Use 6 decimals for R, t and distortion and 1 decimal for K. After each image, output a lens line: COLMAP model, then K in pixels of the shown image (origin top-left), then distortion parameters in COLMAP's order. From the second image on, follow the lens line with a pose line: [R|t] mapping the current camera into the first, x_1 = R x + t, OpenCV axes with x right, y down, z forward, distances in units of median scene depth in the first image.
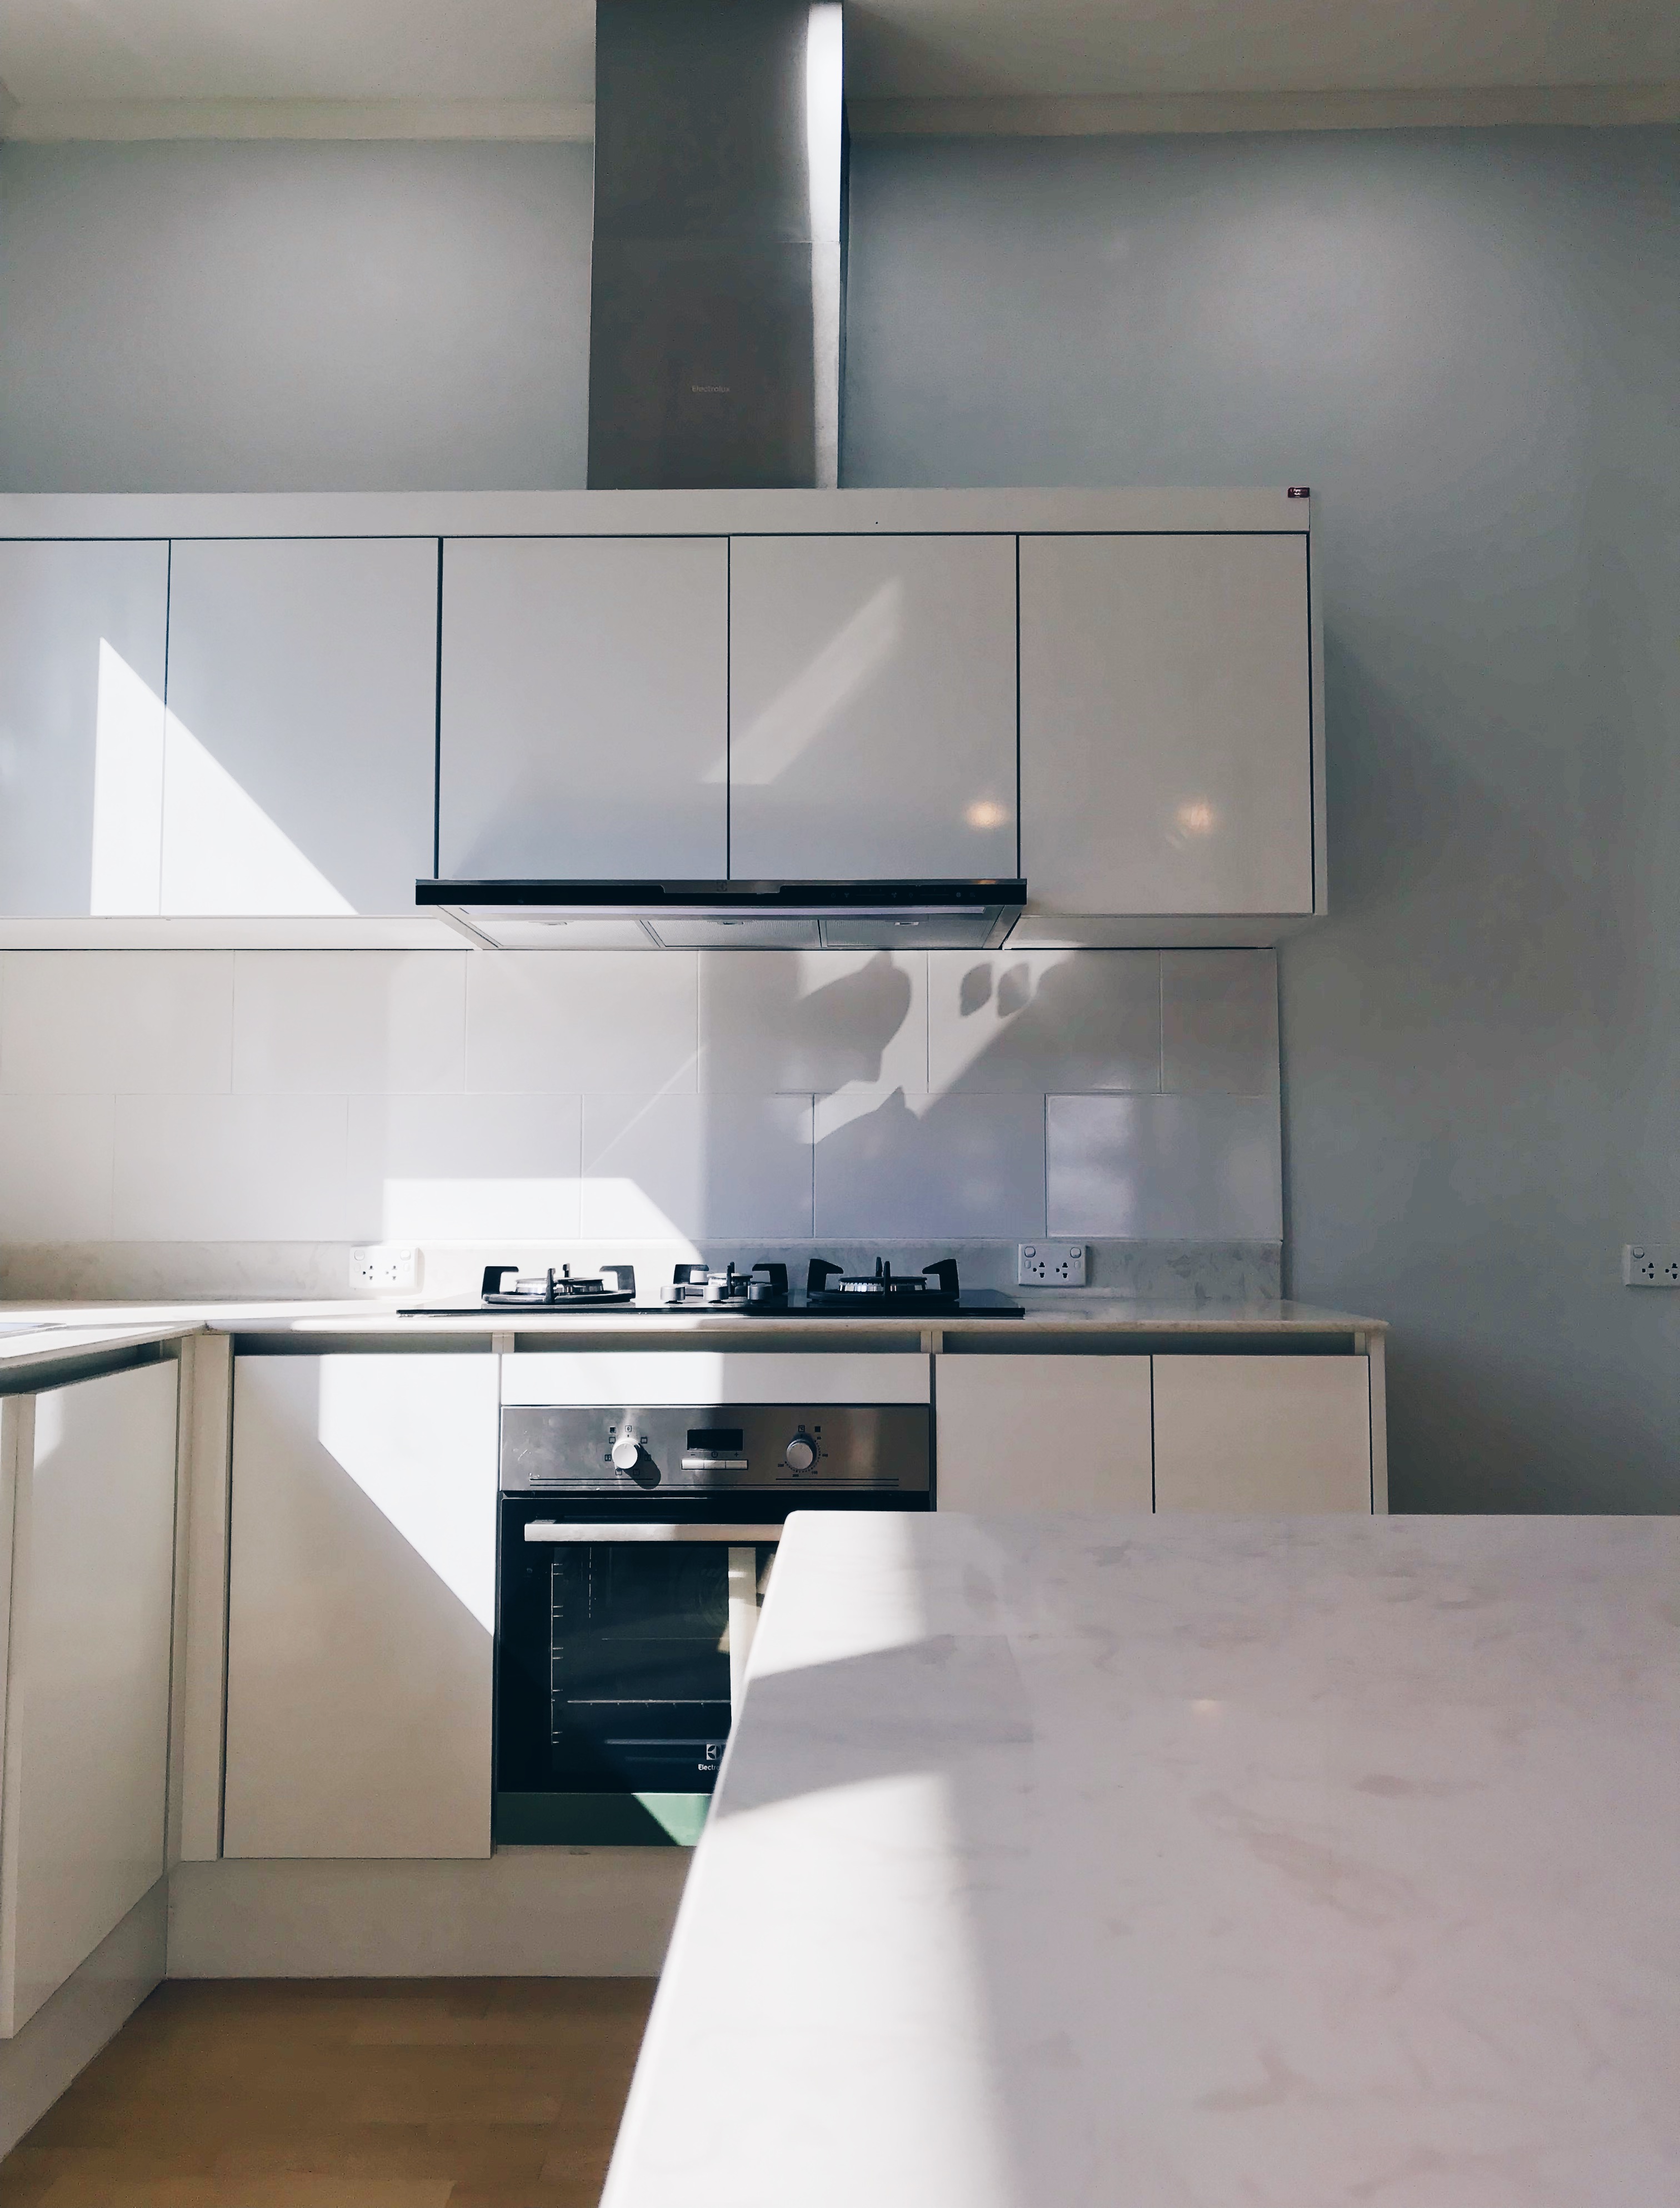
lens RADIAL K [[1692.3, 0, 840.0], [0, 1692.3, 1104.0], [0, 0, 1]] dist [-0.011689, -0.004141]
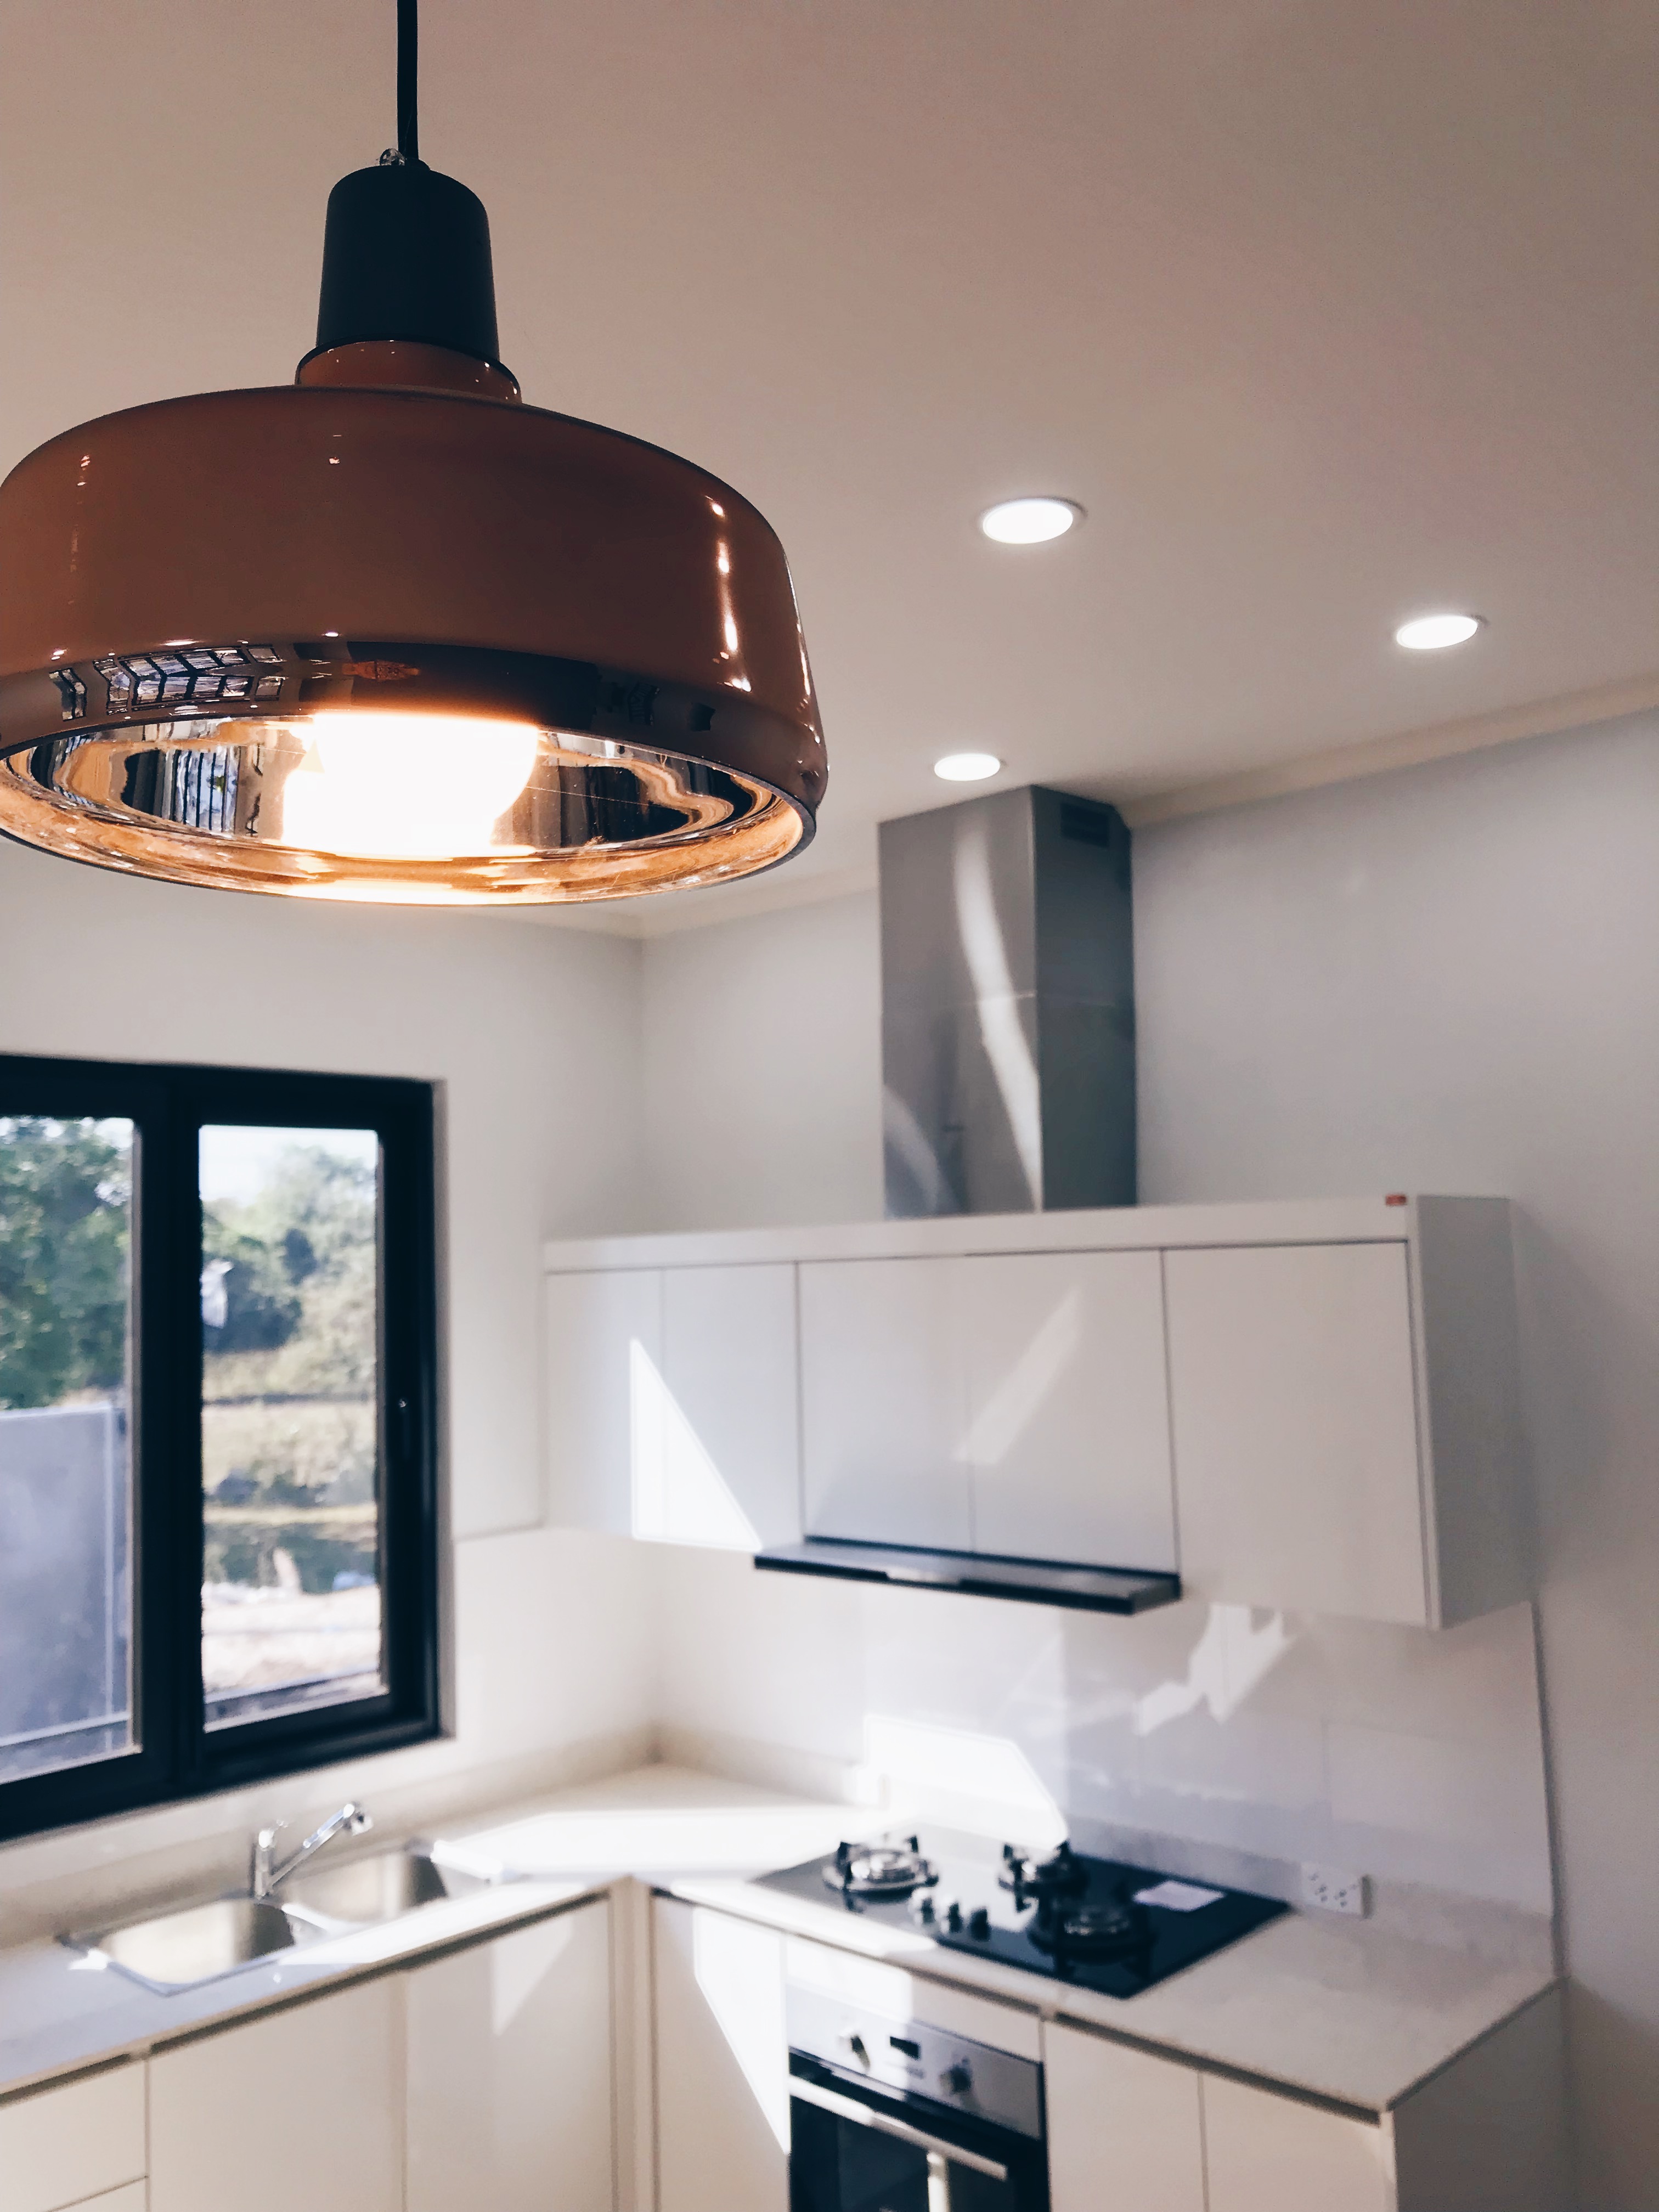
lens RADIAL K [[1748.4, 0, 829.5], [0, 1748.4, 1106.0], [0, 0, 1]] dist [0.038591, -0.090180]
pose [[0.756360, -0.097724, -0.646815, 0.690432], [0.060753, 0.994999, -0.079287, -0.345898], [0.651329, 0.020674, 0.758514, -0.038612]]
